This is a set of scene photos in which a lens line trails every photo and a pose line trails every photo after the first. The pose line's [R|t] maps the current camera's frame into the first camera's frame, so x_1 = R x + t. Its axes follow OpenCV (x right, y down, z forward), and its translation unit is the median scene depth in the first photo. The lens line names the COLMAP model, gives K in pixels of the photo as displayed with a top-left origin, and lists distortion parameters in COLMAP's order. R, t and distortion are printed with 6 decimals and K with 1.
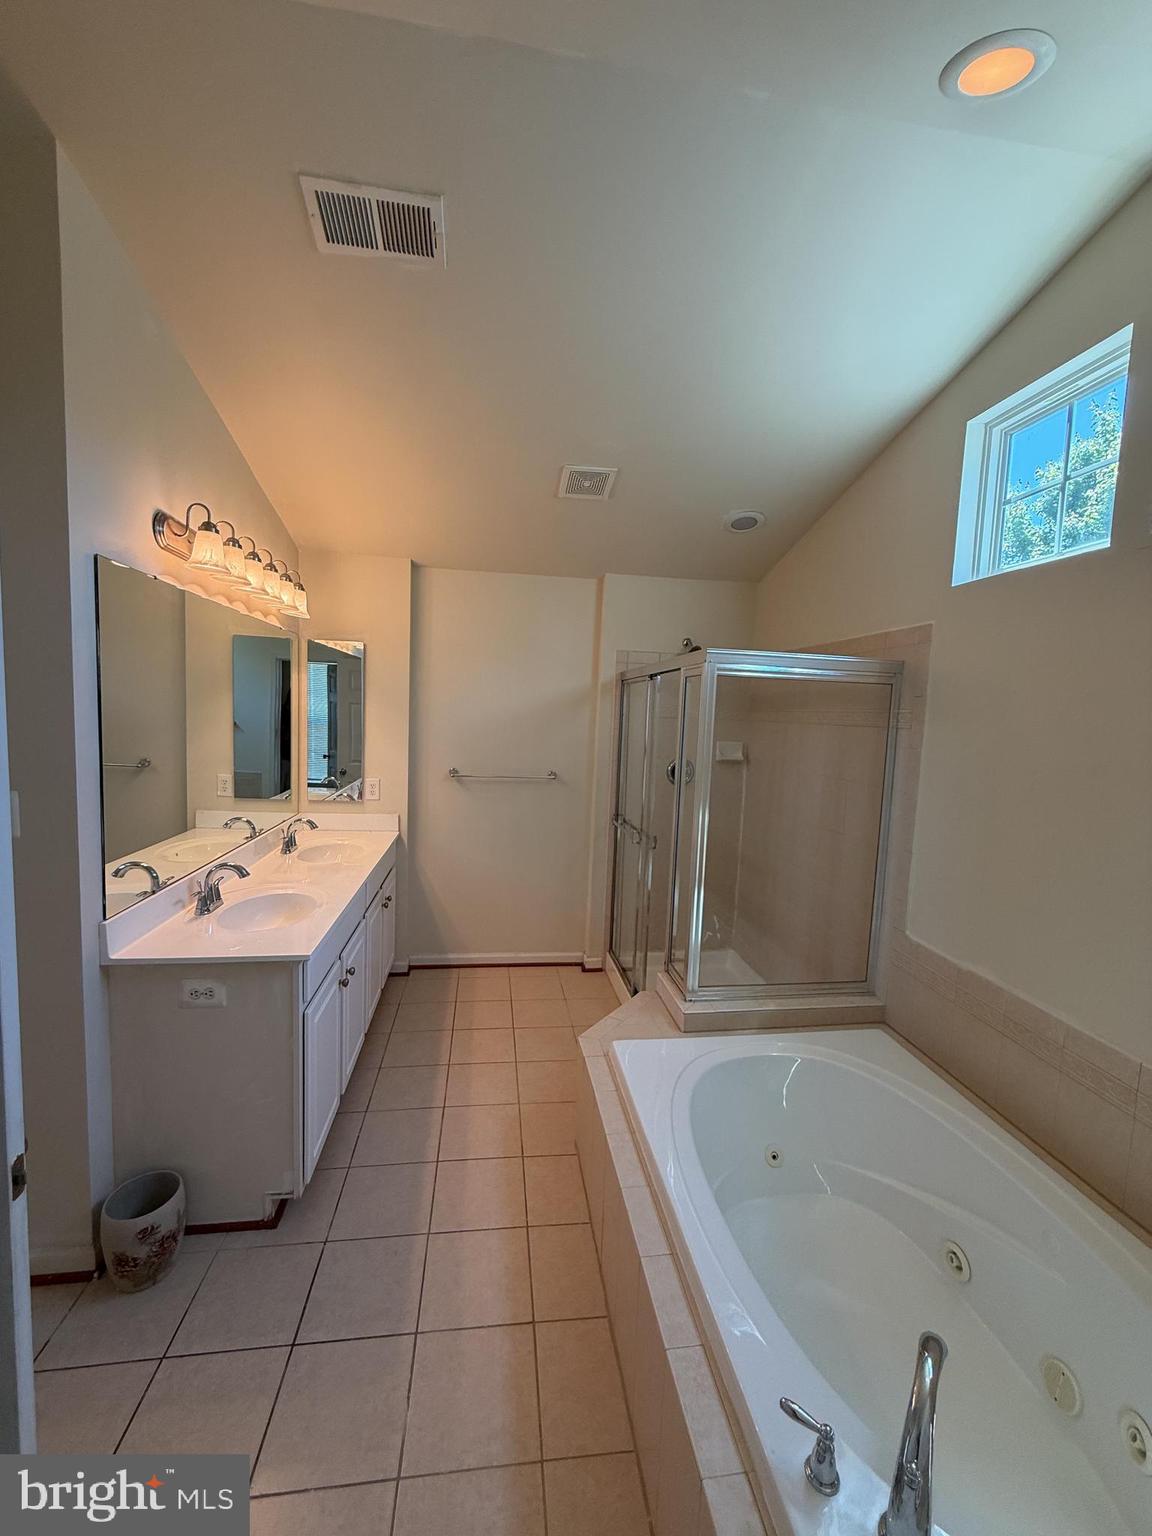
lens RADIAL K [[613.2, 0, 576.0], [0, 613.2, 768.0], [0, 0, 1]] dist [0.000381, -0.000100]
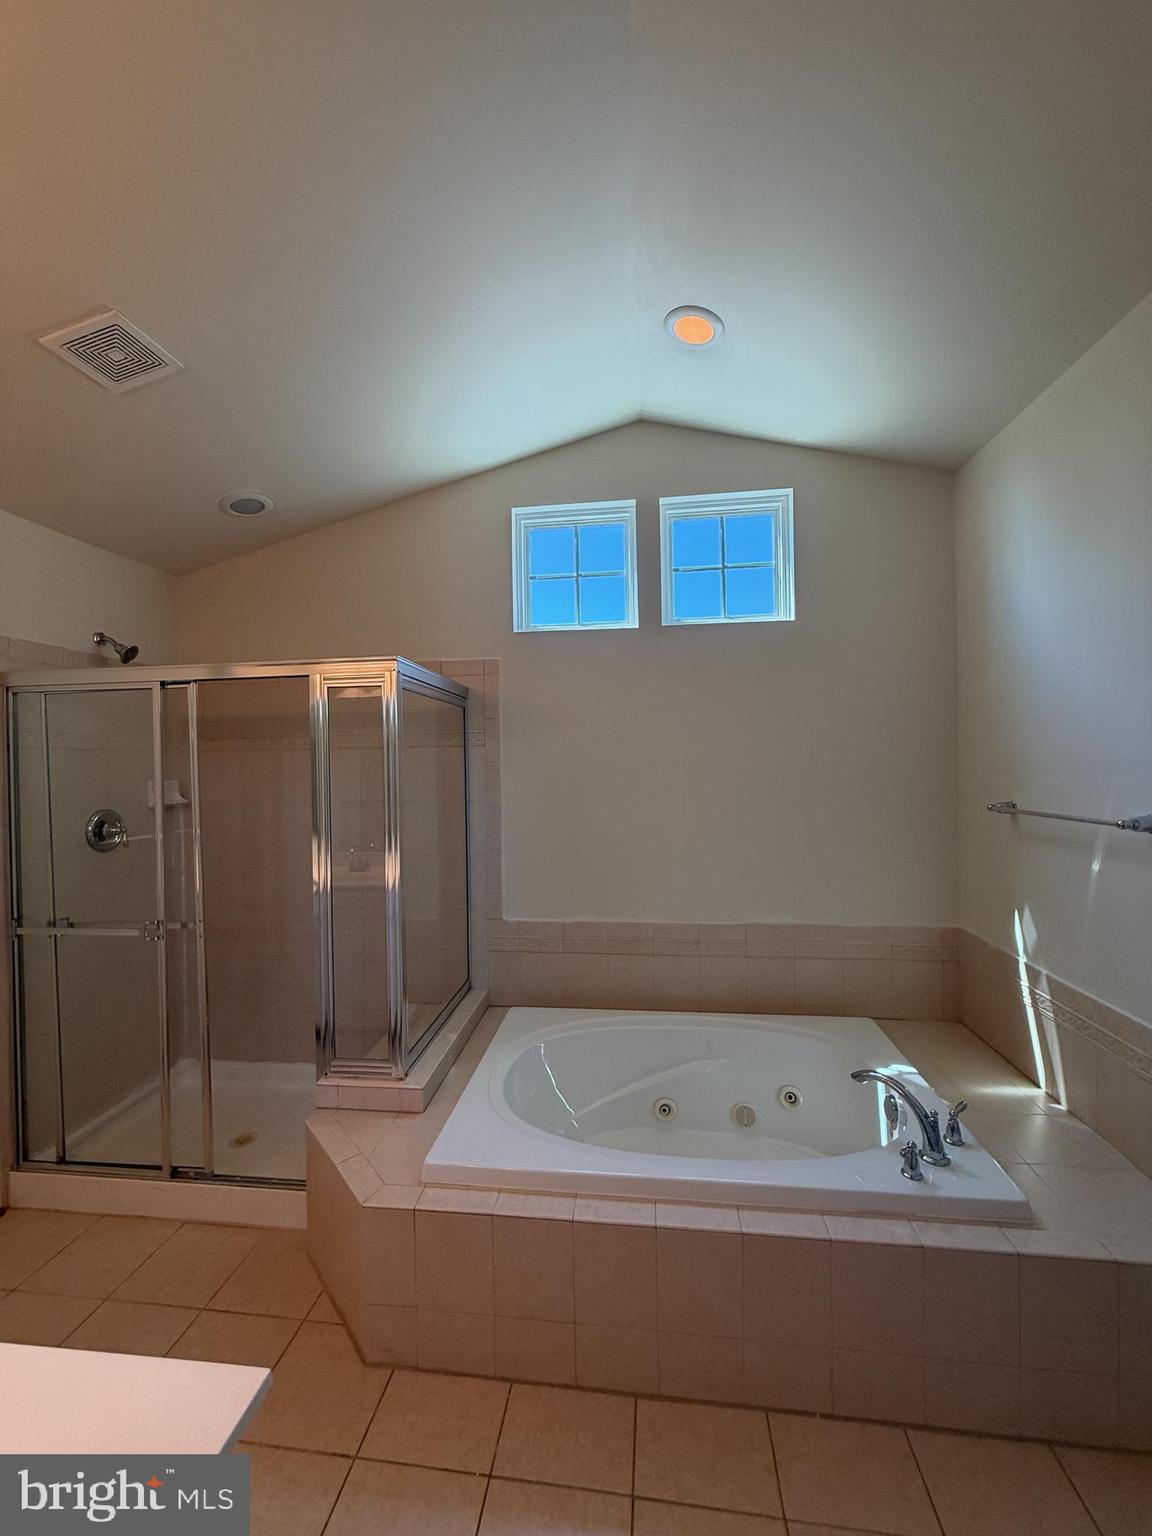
lens RADIAL K [[613.2, 0, 576.0], [0, 613.2, 768.0], [0, 0, 1]] dist [0.000381, -0.000100]
pose [[0.259183, -0.047855, 0.964642, -0.553550], [0.115818, 0.993105, 0.018148, -0.022816], [-0.958859, 0.107019, 0.262938, 0.536076]]
